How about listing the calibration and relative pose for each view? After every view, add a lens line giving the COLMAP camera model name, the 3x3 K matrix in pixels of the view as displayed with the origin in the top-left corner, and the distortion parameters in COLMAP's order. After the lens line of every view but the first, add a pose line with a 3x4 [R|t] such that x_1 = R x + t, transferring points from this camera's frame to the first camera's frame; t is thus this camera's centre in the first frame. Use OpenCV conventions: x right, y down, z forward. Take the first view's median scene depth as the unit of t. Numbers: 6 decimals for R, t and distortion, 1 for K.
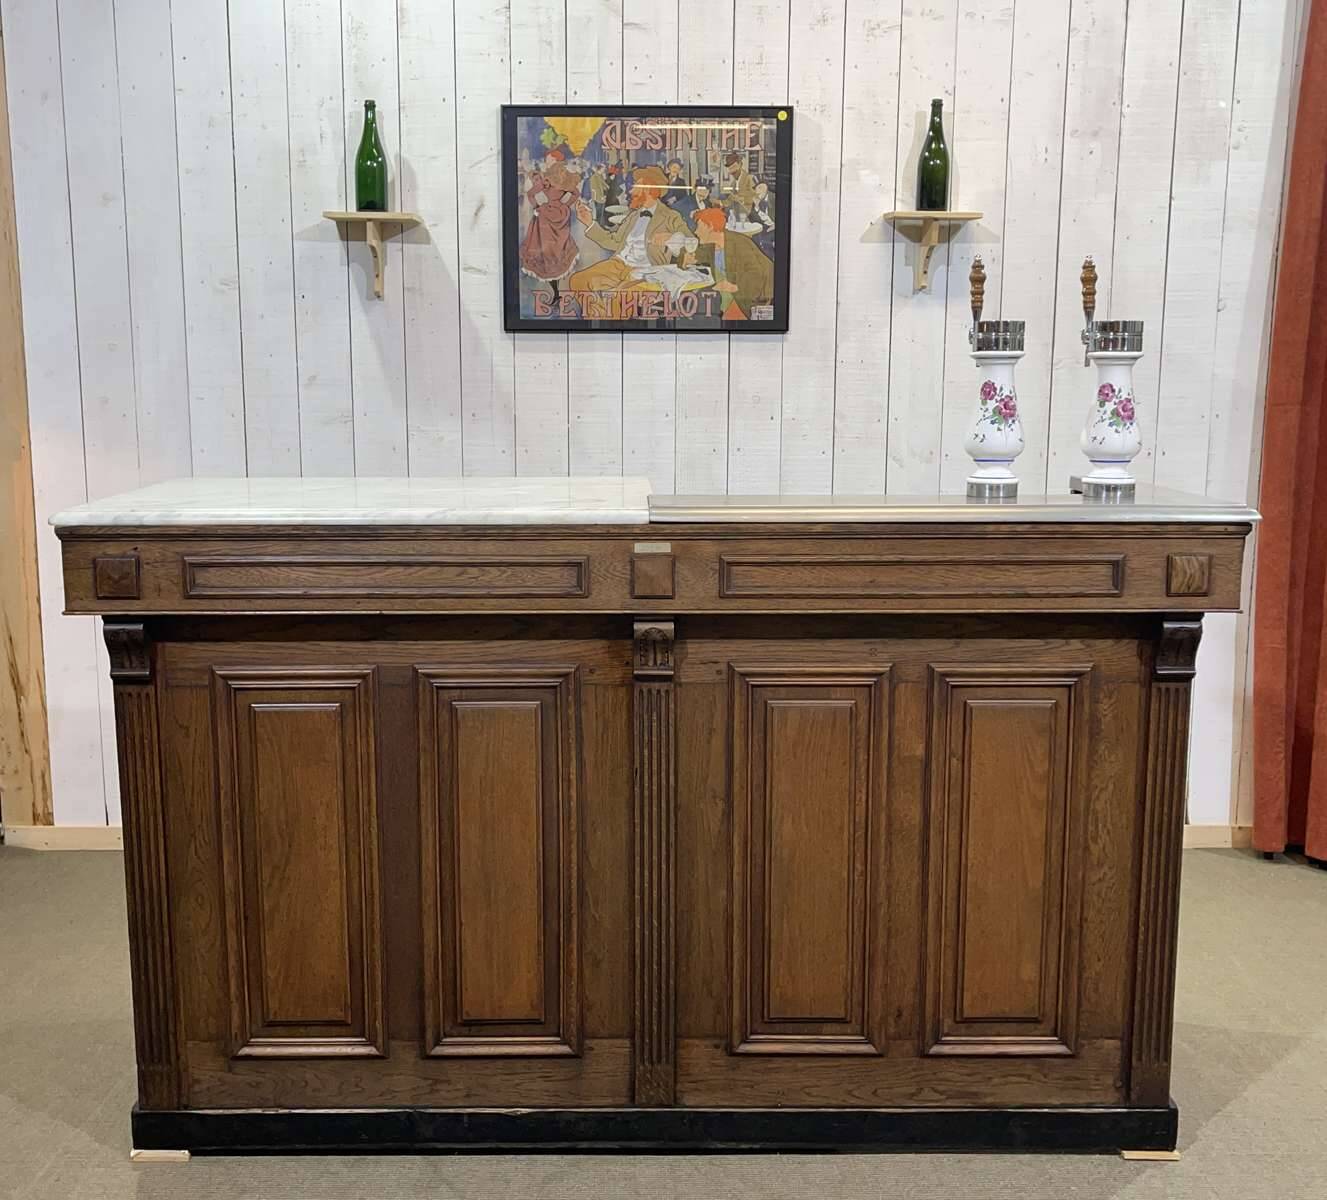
lens RADIAL K [[1495.5, 0, 638.0], [0, 1495.5, 605.8], [0, 0, 1]] dist [0.100912, -0.214659]
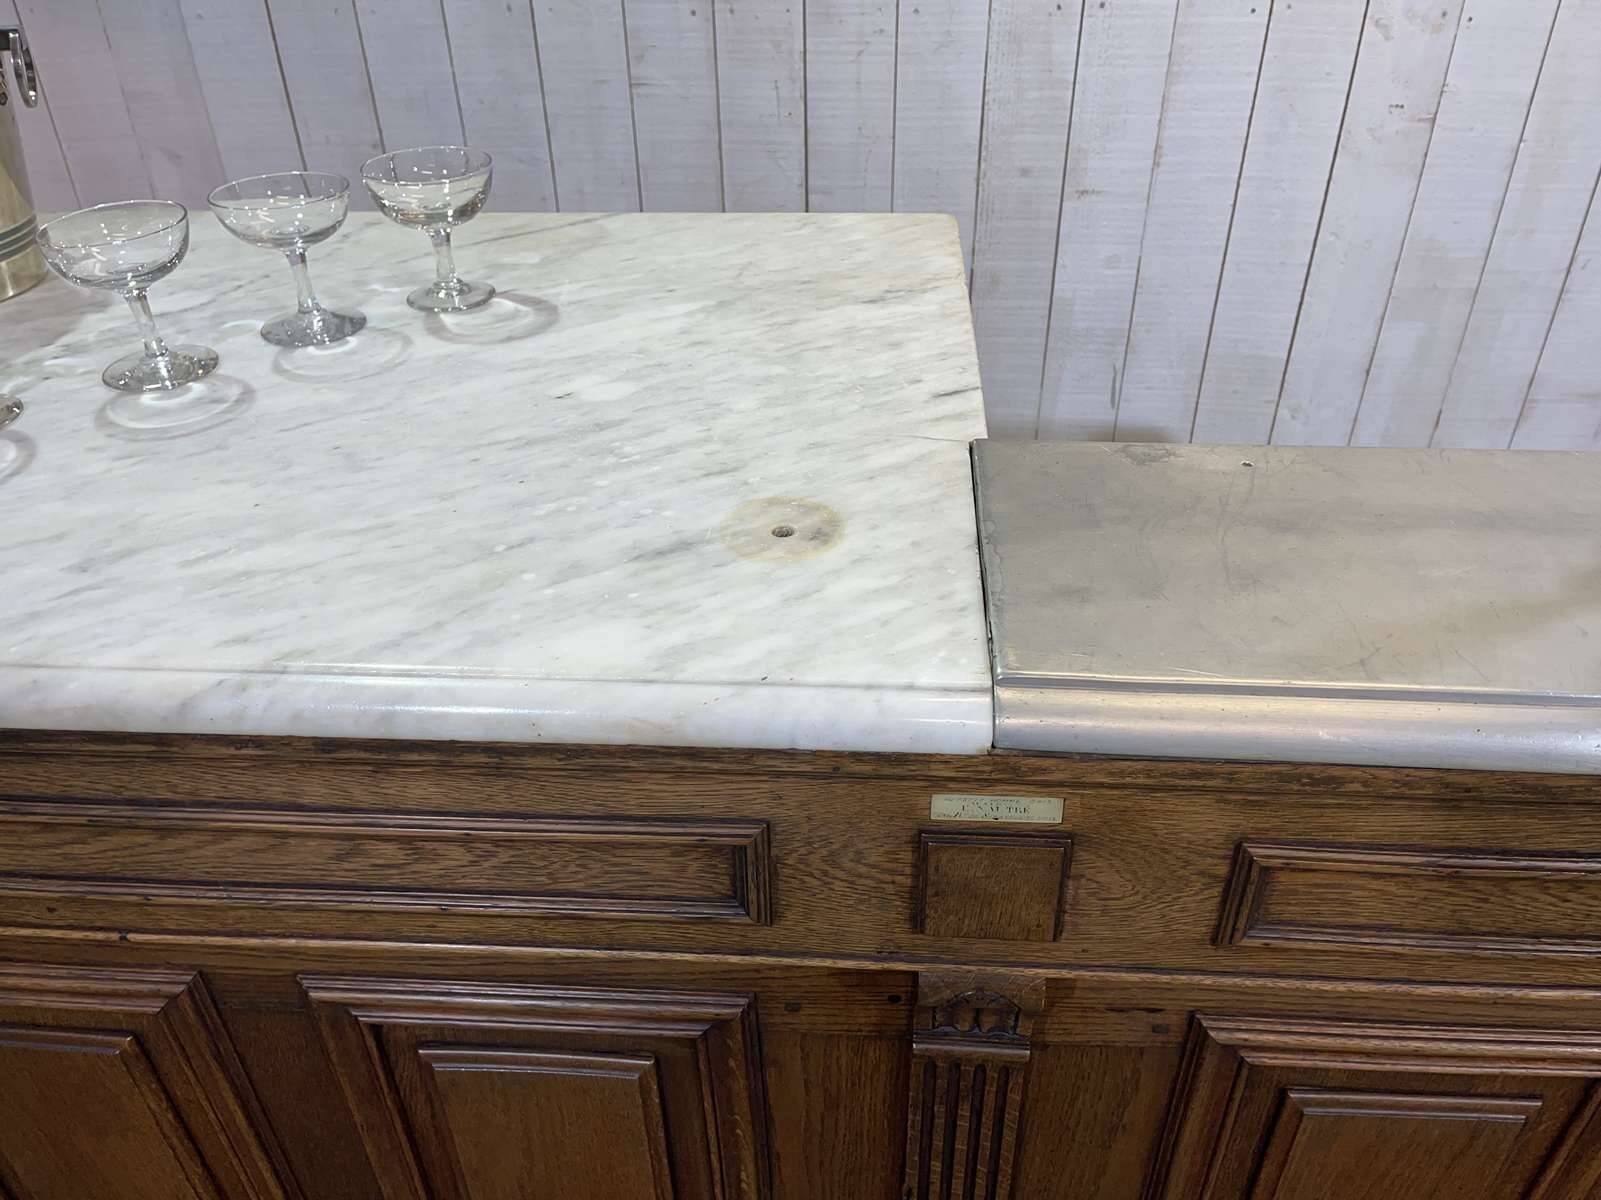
lens RADIAL K [[1218.2, 0, 798.2], [0, 1218.2, 605.2], [0, 0, 1]] dist [0.070591, -0.112026]
pose [[0.996822, 0.030208, -0.073710, -0.010725], [0.004441, 0.902796, 0.430047, -0.162410], [0.079536, -0.429007, 0.899793, 0.759919]]
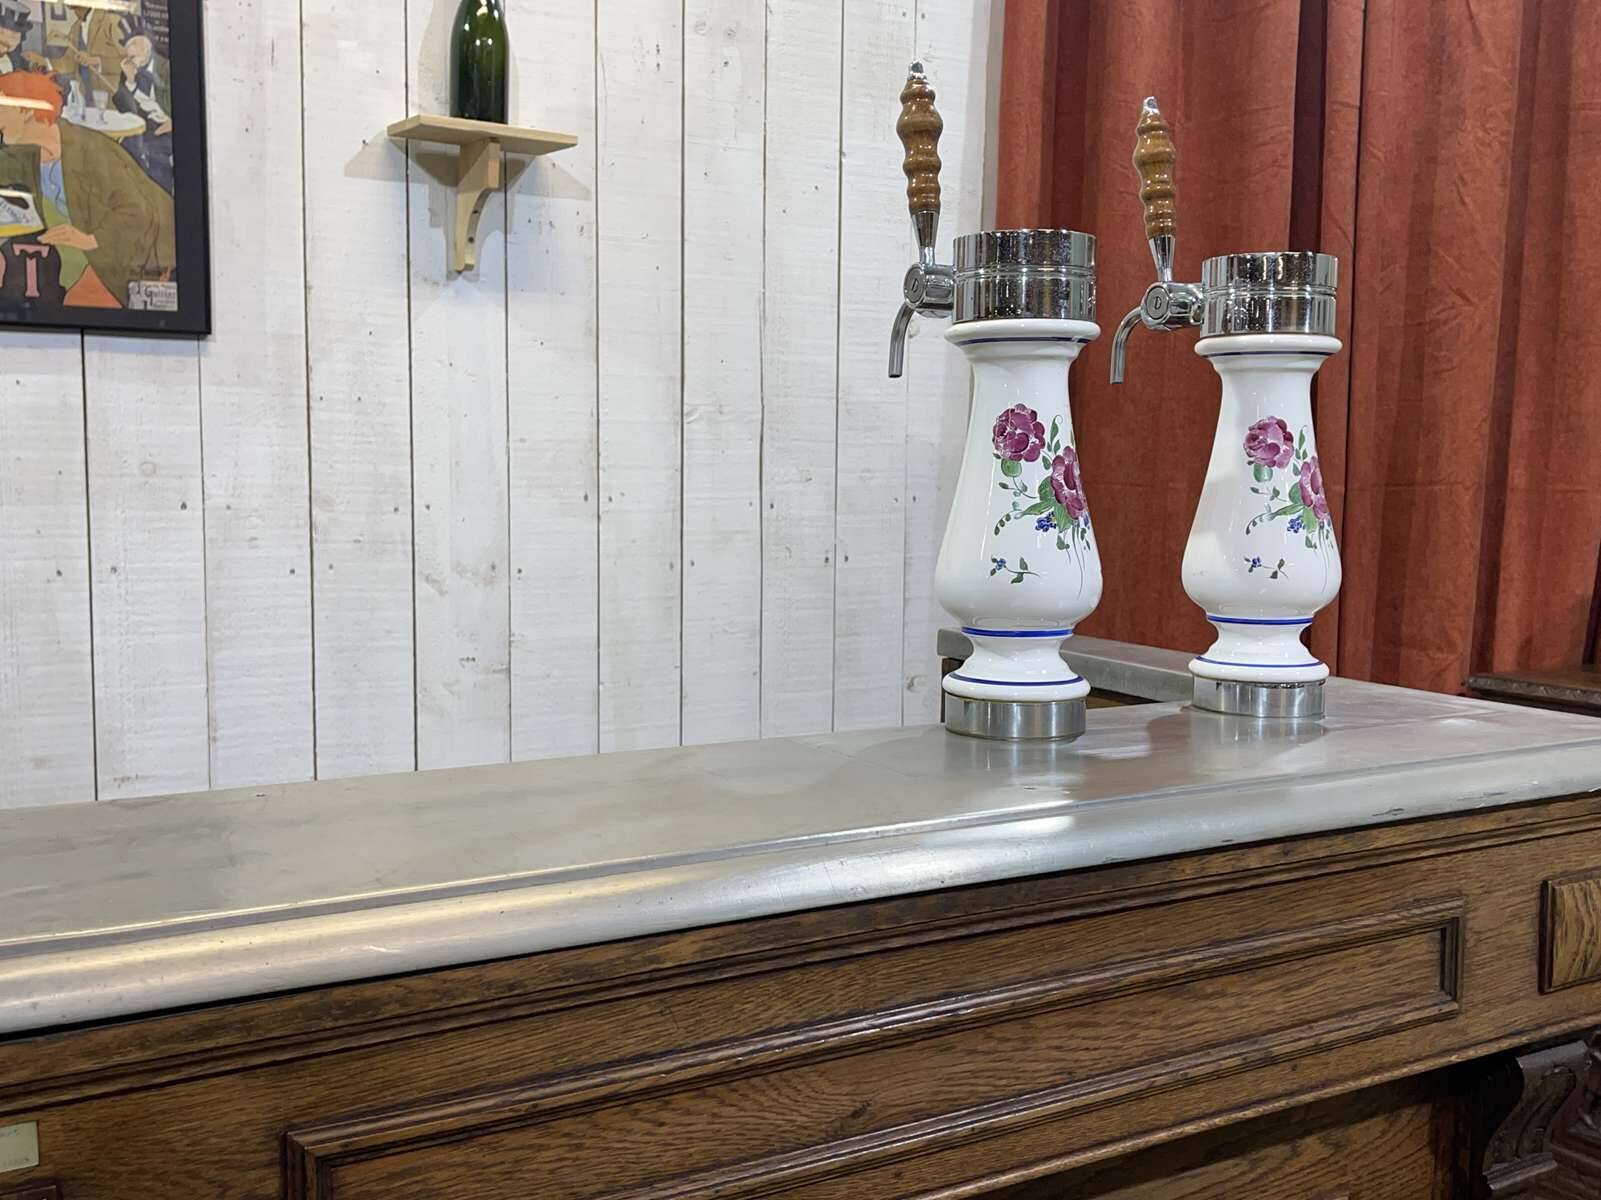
lens RADIAL K [[1595.2, 0, 794.2], [0, 1595.2, 594.5], [0, 0, 1]] dist [0.040107, -0.023969]
pose [[0.871379, -0.038105, 0.489129, 0.006648], [0.069266, 0.996548, -0.045762, -0.092322], [-0.485697, 0.073756, 0.871010, 0.703921]]
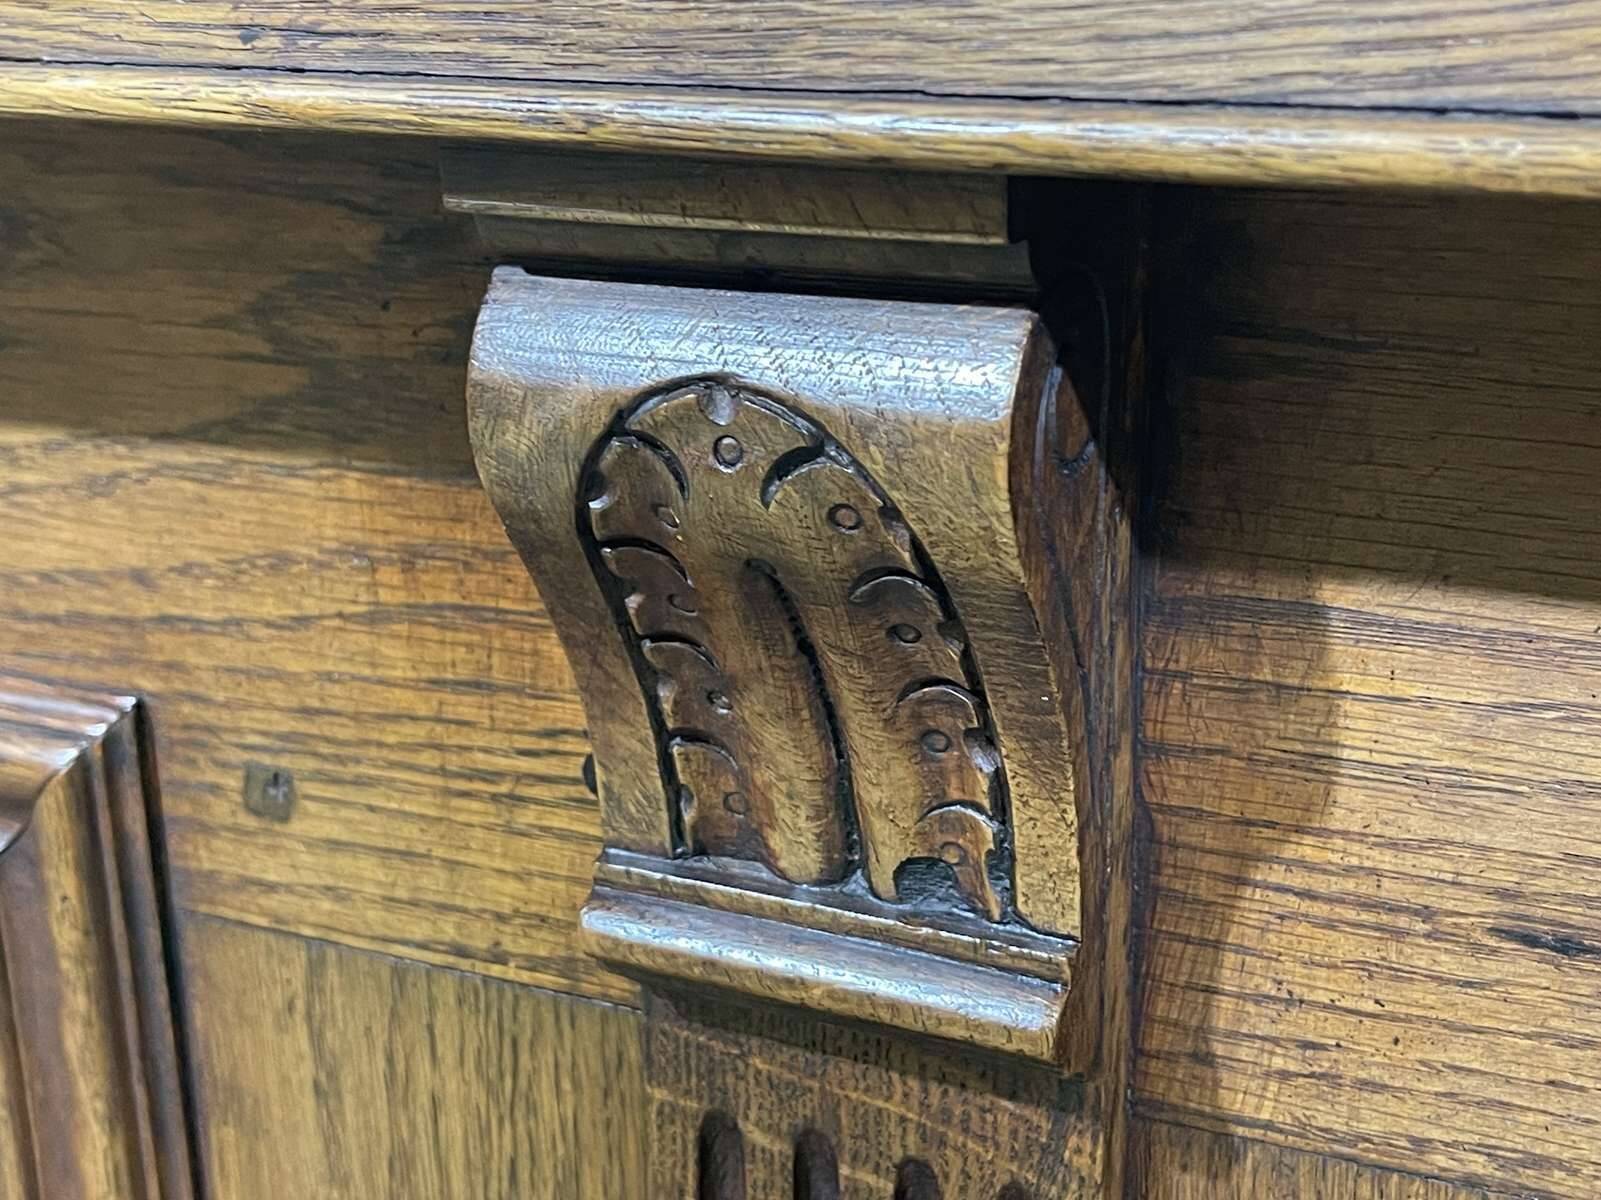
lens RADIAL K [[2339.1, 0, 800.5], [0, 2339.1, 600.0], [0, 0, 1]] dist [0.042381, -0.101525]
pose [[0.899898, 0.122491, -0.418545, 0.054989], [-0.063136, 0.986226, 0.152881, 0.007909], [0.431506, -0.111152, 0.895236, 0.864691]]
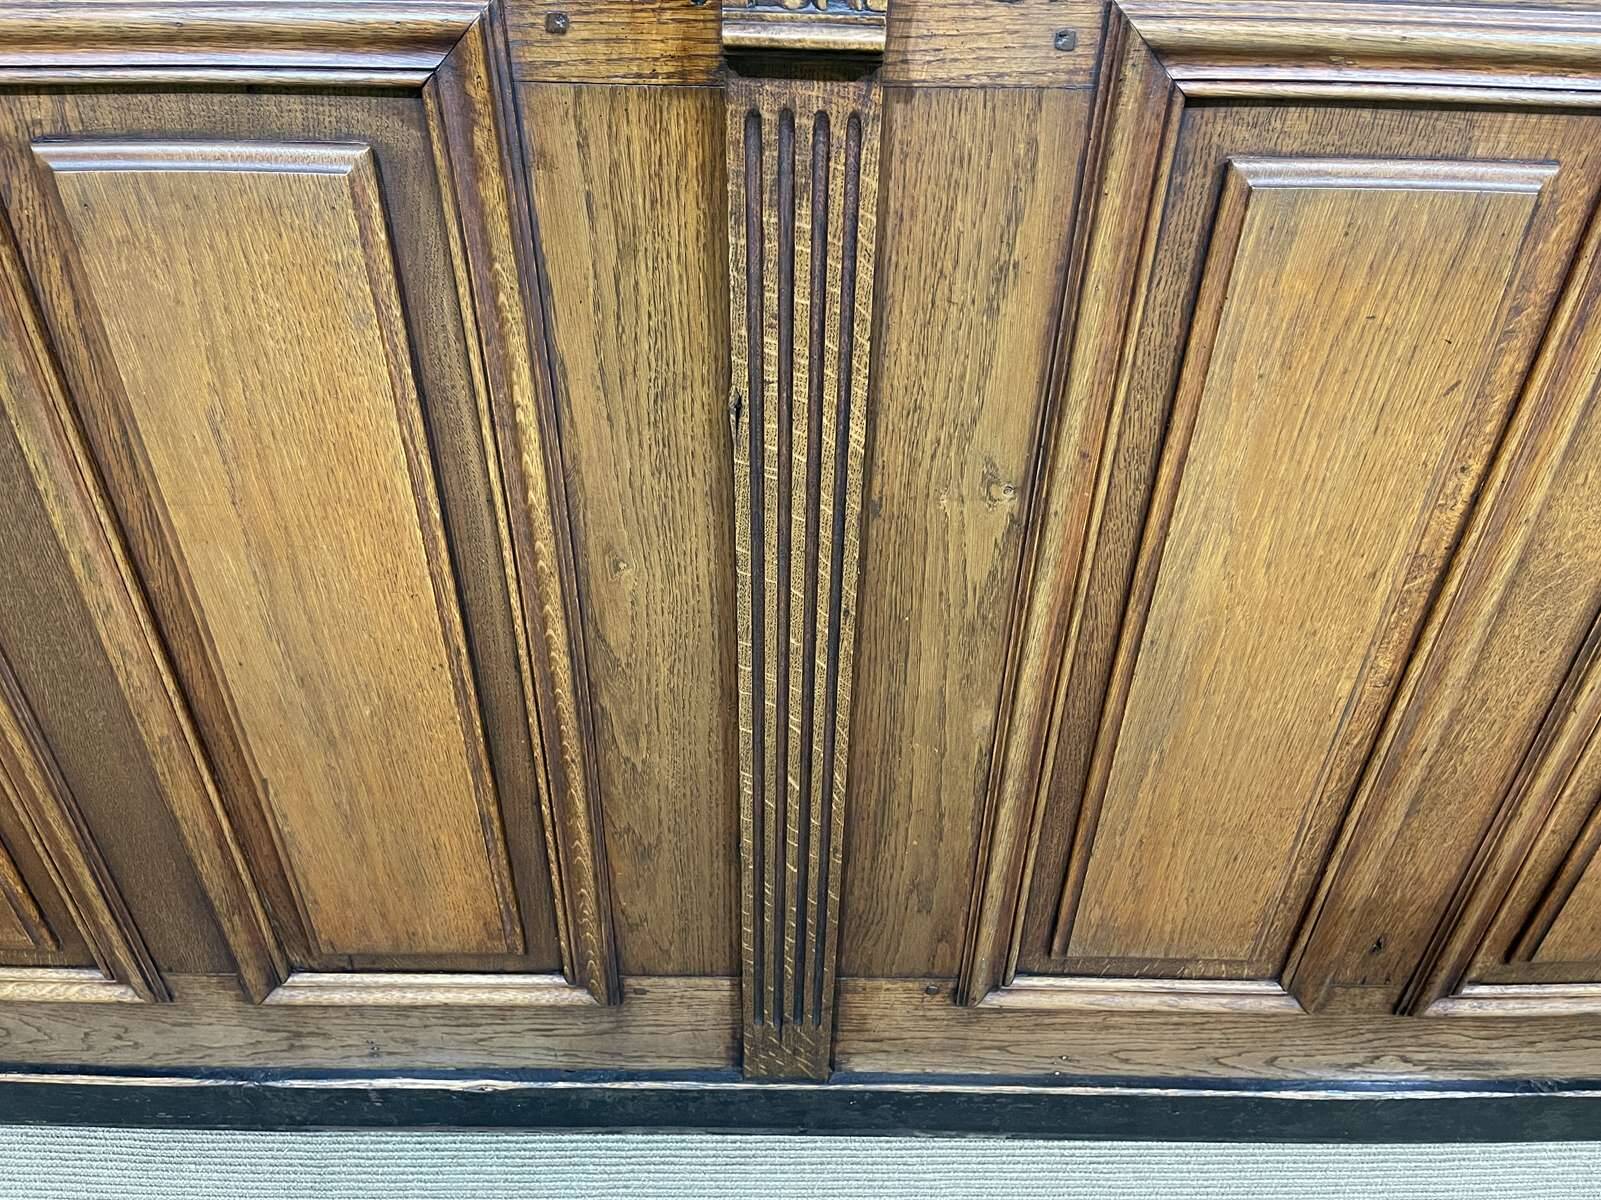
lens RADIAL K [[1218.2, 0, 798.2], [0, 1218.2, 605.2], [0, 0, 1]] dist [0.070591, -0.112026]
pose [[0.999821, 0.016992, 0.008288, 0.009223], [-0.018895, 0.882995, 0.469003, 0.031249], [0.000651, -0.469075, 0.883158, 0.753295]]
